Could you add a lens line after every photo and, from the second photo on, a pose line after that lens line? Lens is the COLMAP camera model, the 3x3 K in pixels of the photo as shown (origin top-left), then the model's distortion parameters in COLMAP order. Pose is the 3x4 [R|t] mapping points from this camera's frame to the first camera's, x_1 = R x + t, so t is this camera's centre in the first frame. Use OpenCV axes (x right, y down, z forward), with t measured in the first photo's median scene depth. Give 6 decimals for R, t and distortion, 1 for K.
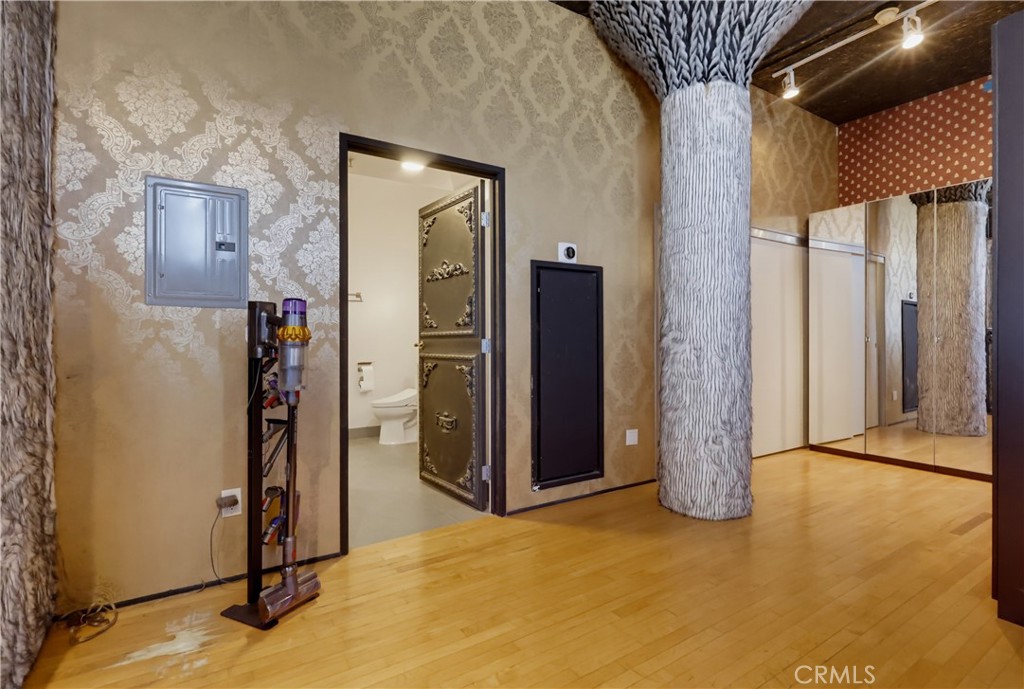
lens RADIAL K [[495.4, 0, 513.7], [0, 495.4, 338.7], [0, 0, 1]] dist [-0.000249, 0.000102]
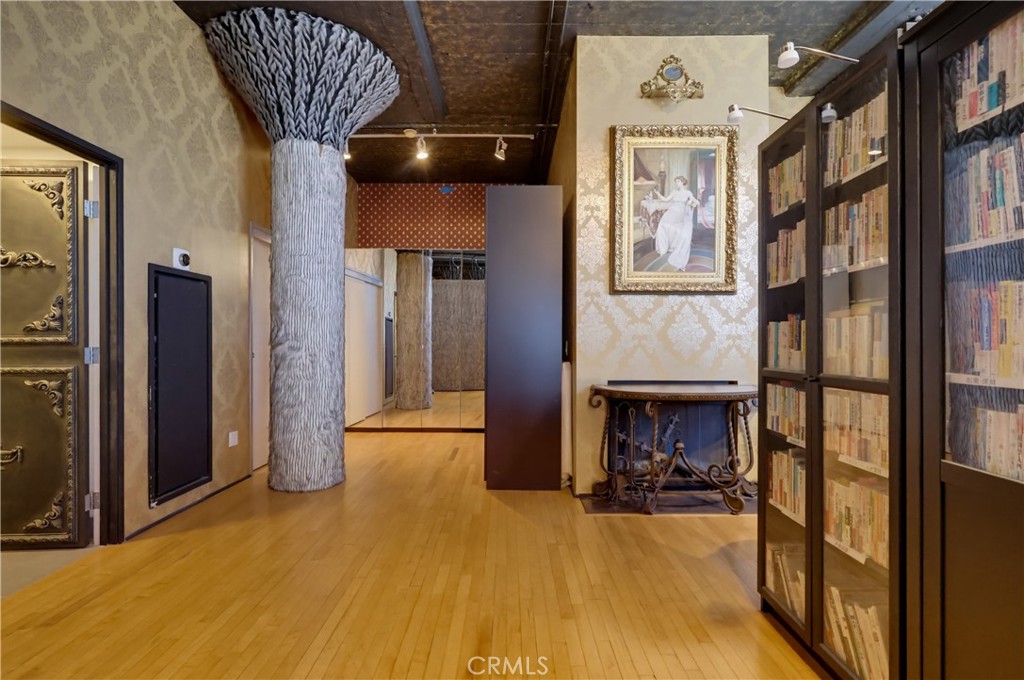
lens RADIAL K [[490.5, 0, 509.6], [0, 490.5, 345.6], [0, 0, 1]] dist [-0.001166, 0.000236]
pose [[0.542445, 0.000760, 0.840091, -0.371592], [-0.006663, 0.999972, 0.003398, -0.010382], [-0.840065, -0.007441, 0.542435, -0.078569]]
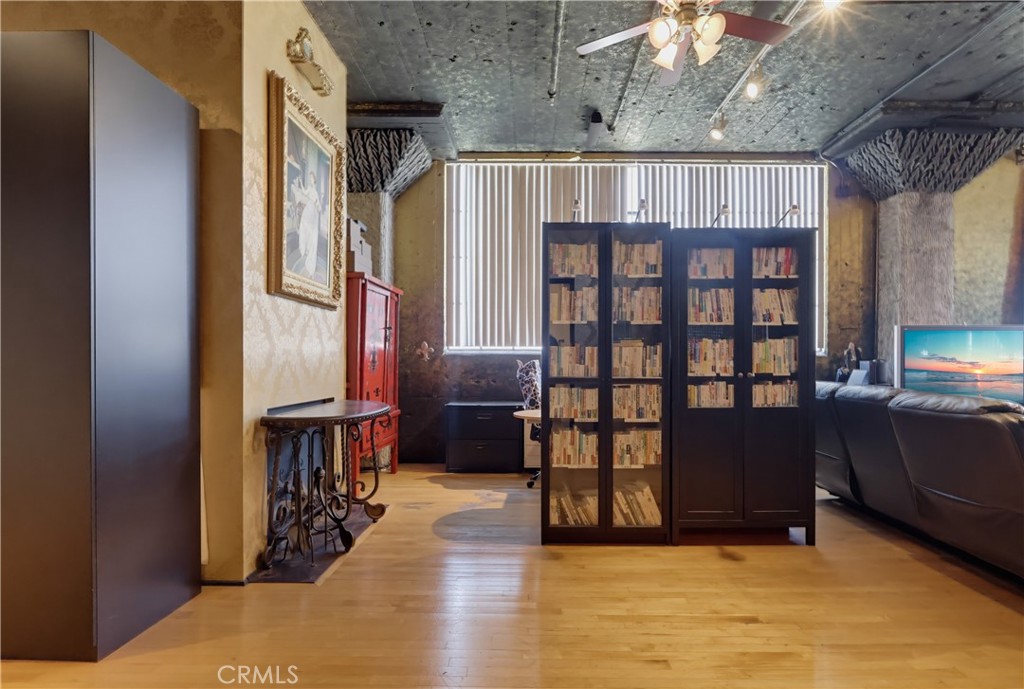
lens RADIAL K [[504.9, 0, 518.1], [0, 504.9, 364.2], [0, 0, 1]] dist [-0.003656, -0.001182]
pose [[-0.837799, -0.000056, 0.545979, -0.134078], [-0.002003, 0.999994, -0.002971, -0.002909], [-0.545975, -0.003583, -0.837794, 0.831602]]
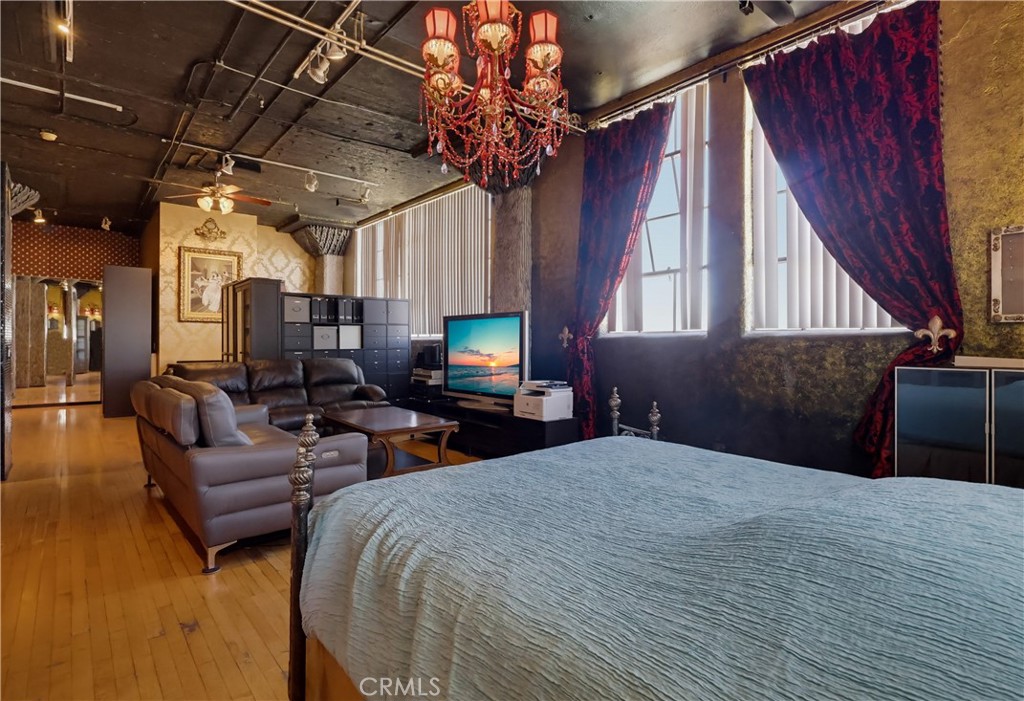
lens RADIAL K [[508.8, 0, 523.6], [0, 508.8, 337.8], [0, 0, 1]] dist [-0.002048, -0.000785]
pose [[-0.149511, 0.008724, 0.988722, -2.100871], [-0.005272, 0.999940, -0.009620, -0.029733], [-0.988746, -0.006651, -0.149456, -1.004280]]
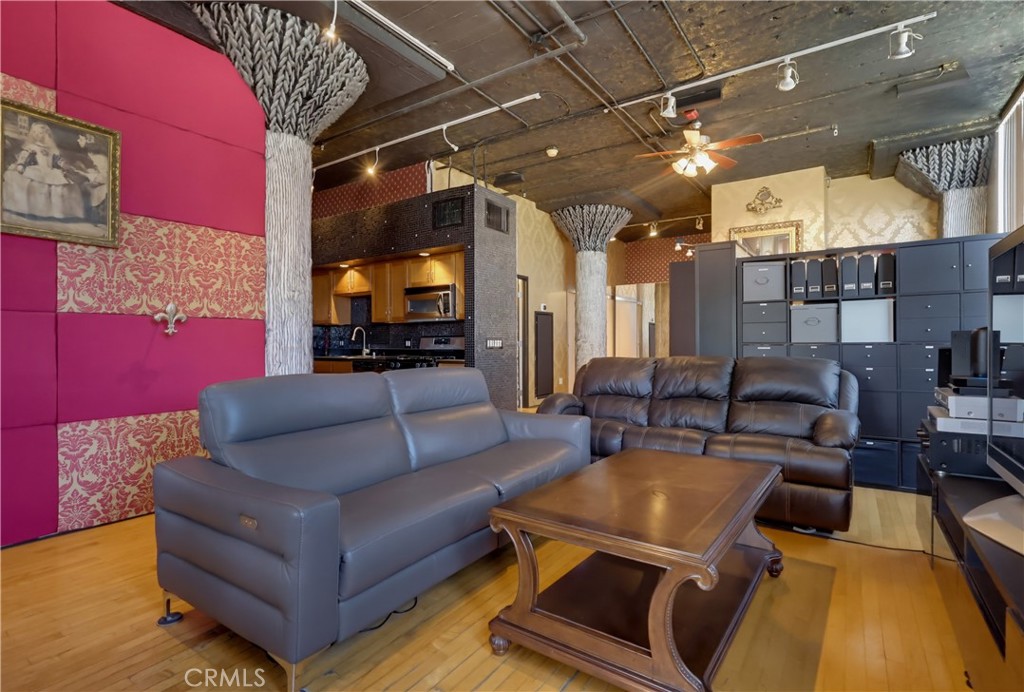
lens RADIAL K [[493.9, 0, 512.0], [0, 493.9, 346.0], [0, 0, 1]] dist [-0.001132, 0.000195]
pose [[0.920974, -0.003182, 0.389610, -1.079992], [-0.000806, 0.999949, 0.010070, -0.001650], [-0.389622, -0.009588, 0.920925, -1.337857]]
